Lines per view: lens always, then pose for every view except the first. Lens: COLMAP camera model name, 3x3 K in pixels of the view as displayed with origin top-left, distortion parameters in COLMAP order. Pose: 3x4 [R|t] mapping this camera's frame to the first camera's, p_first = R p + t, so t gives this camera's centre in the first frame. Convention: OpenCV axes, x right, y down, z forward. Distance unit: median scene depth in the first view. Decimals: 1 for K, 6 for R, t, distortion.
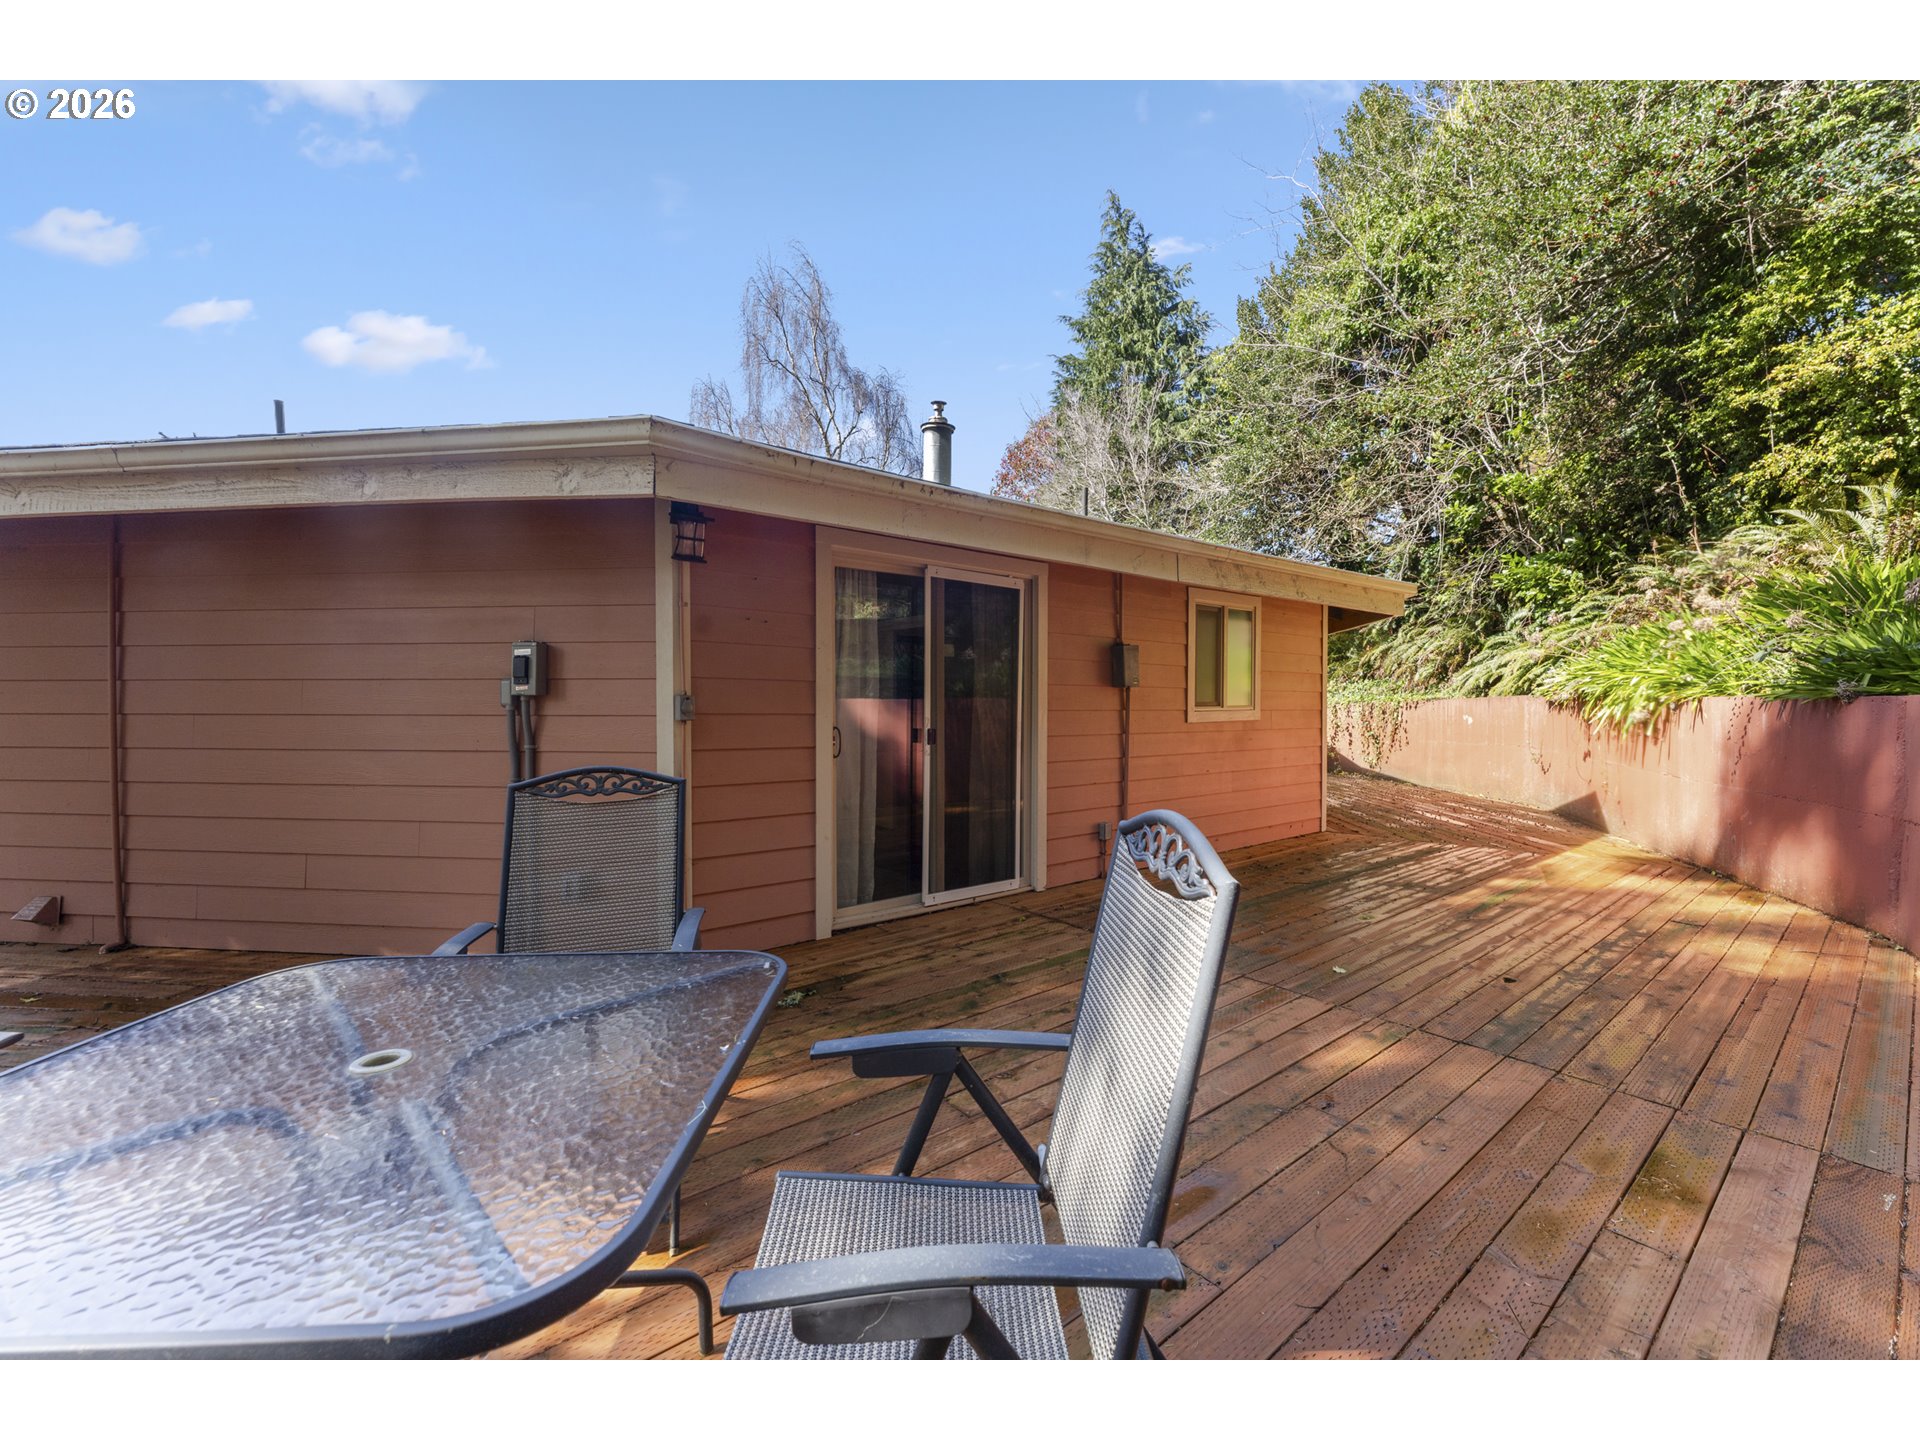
lens RADIAL K [[767.0, 0, 963.1], [0, 767.0, 714.8], [0, 0, 1]] dist [0.000221, -0.000300]
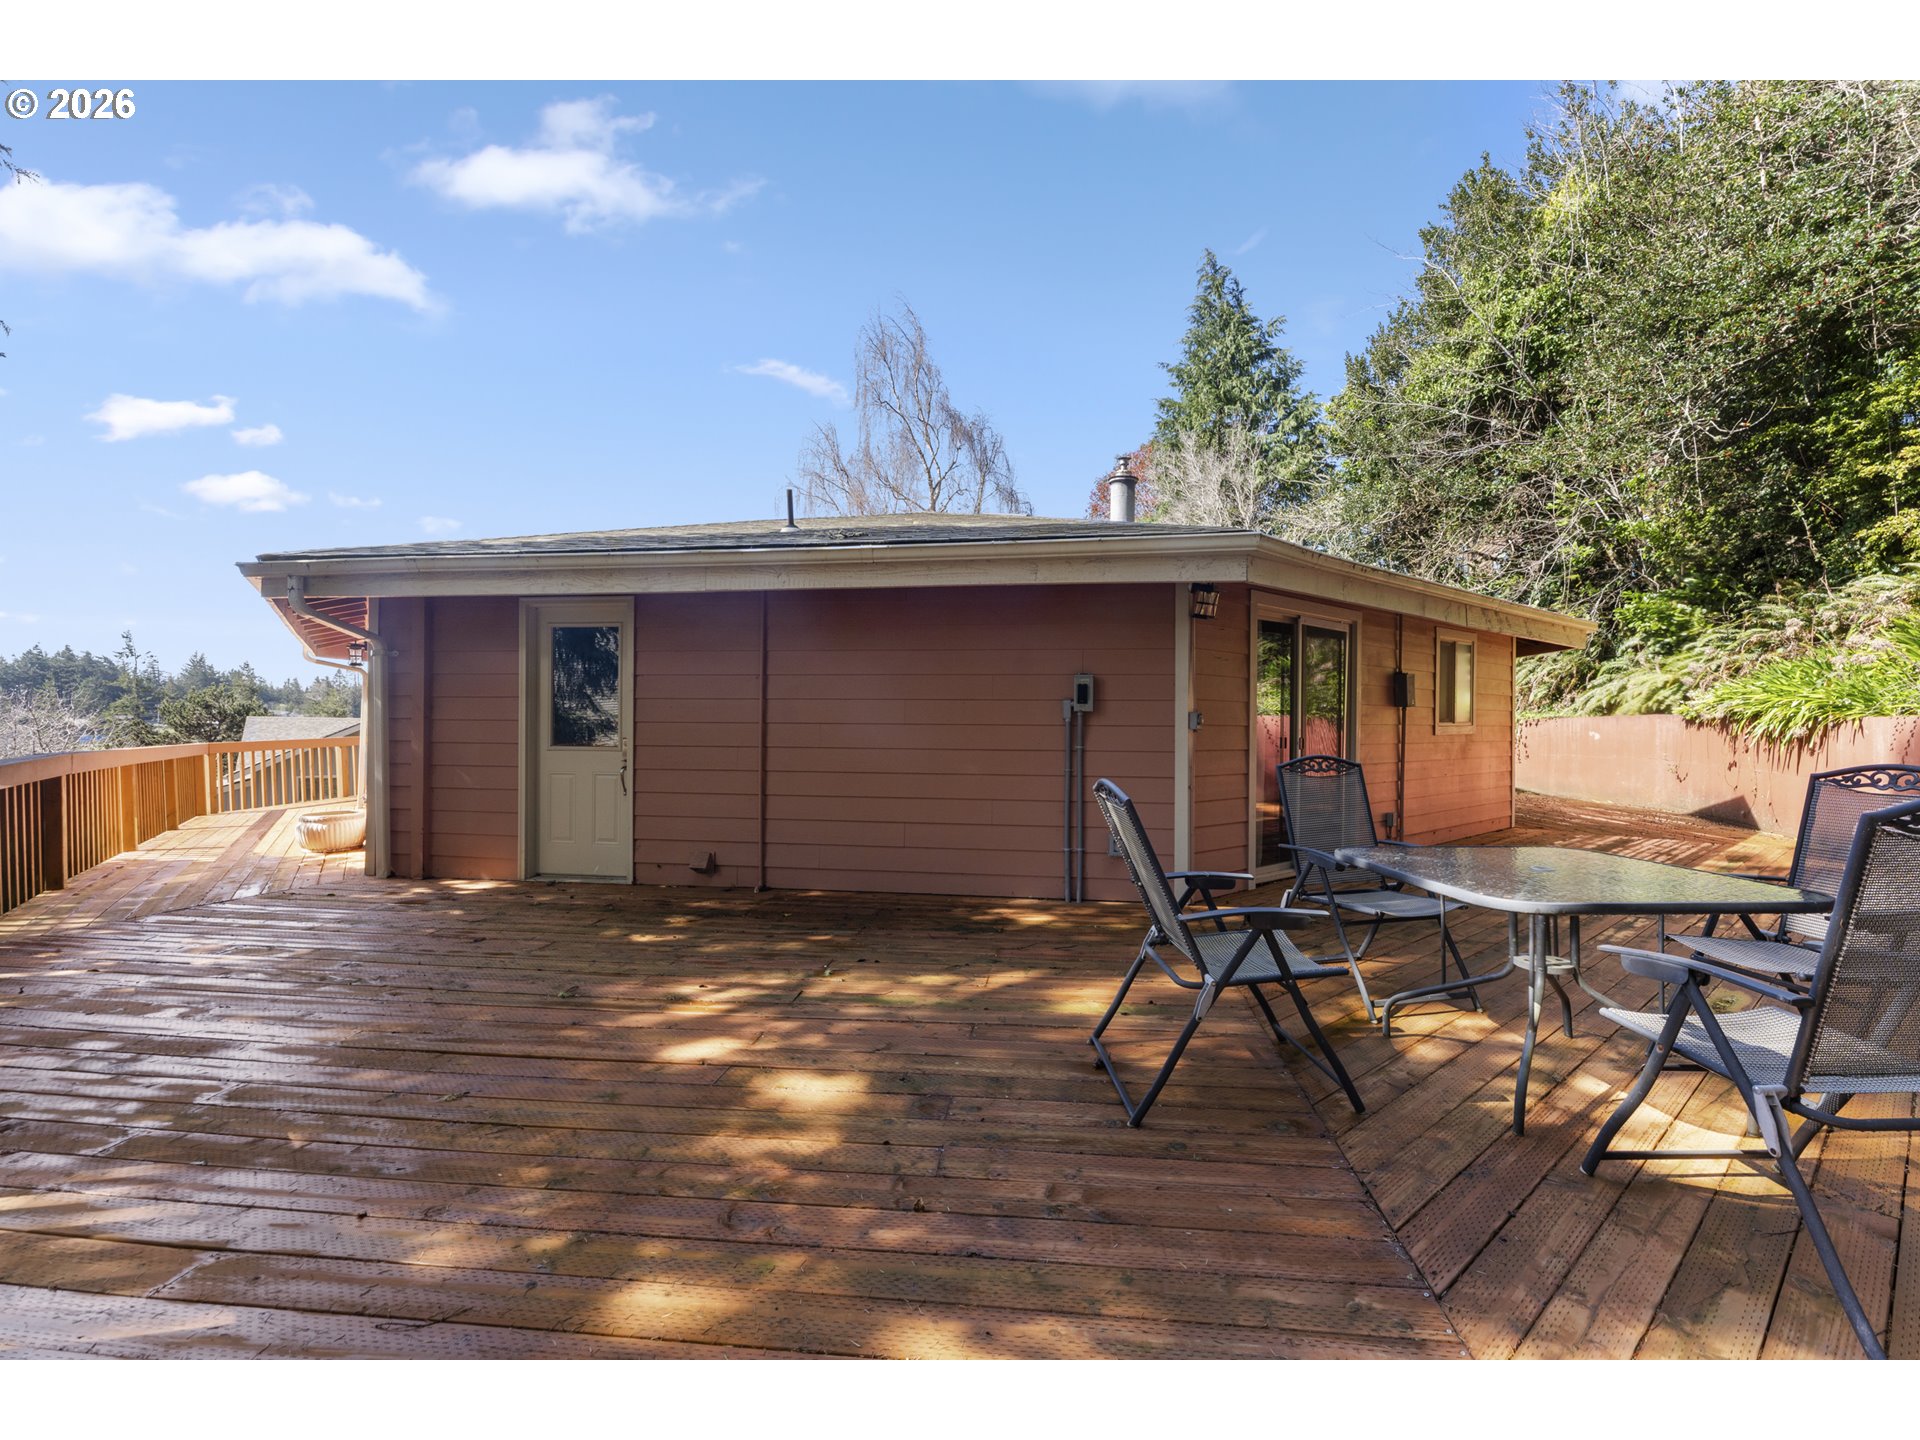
lens RADIAL K [[758.4, 0, 960.0], [0, 758.4, 720.0], [0, 0, 1]] dist [0.000019, -0.000325]
pose [[0.999812, 0.005506, -0.018580, -0.245740], [-0.005759, 0.999891, -0.013583, 0.003471], [0.018503, 0.013687, 0.999735, -0.134181]]
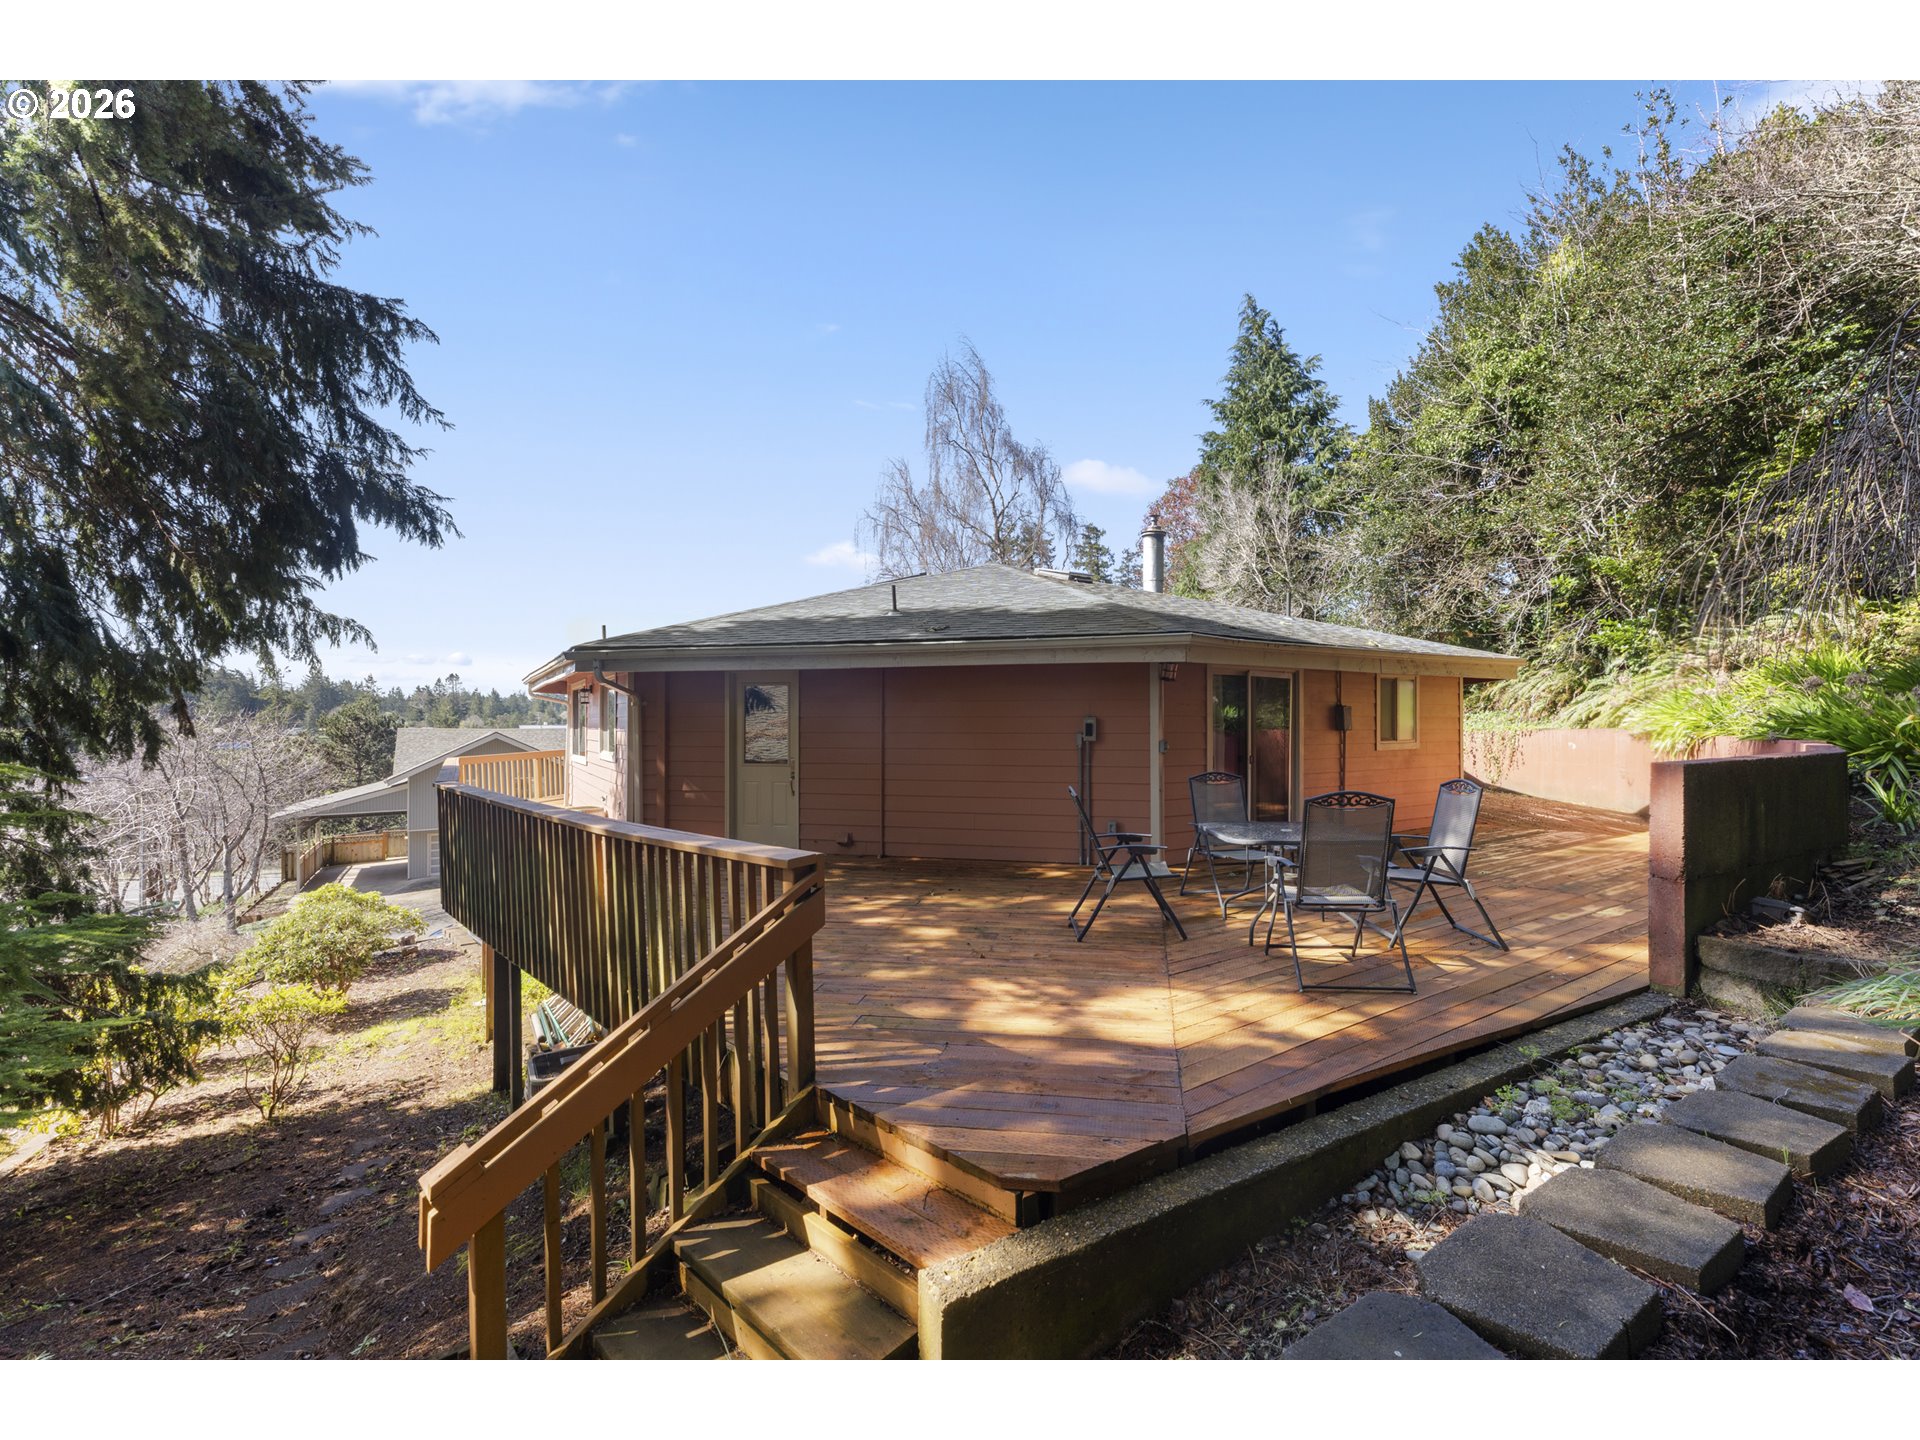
lens RADIAL K [[774.1, 0, 958.1], [0, 774.1, 715.4], [0, 0, 1]] dist [-0.000322, -0.000310]
pose [[0.993960, -0.003124, -0.109699, -0.222802], [0.000767, 0.999768, -0.021522, -0.016499], [0.109741, 0.021308, 0.993732, -0.400123]]
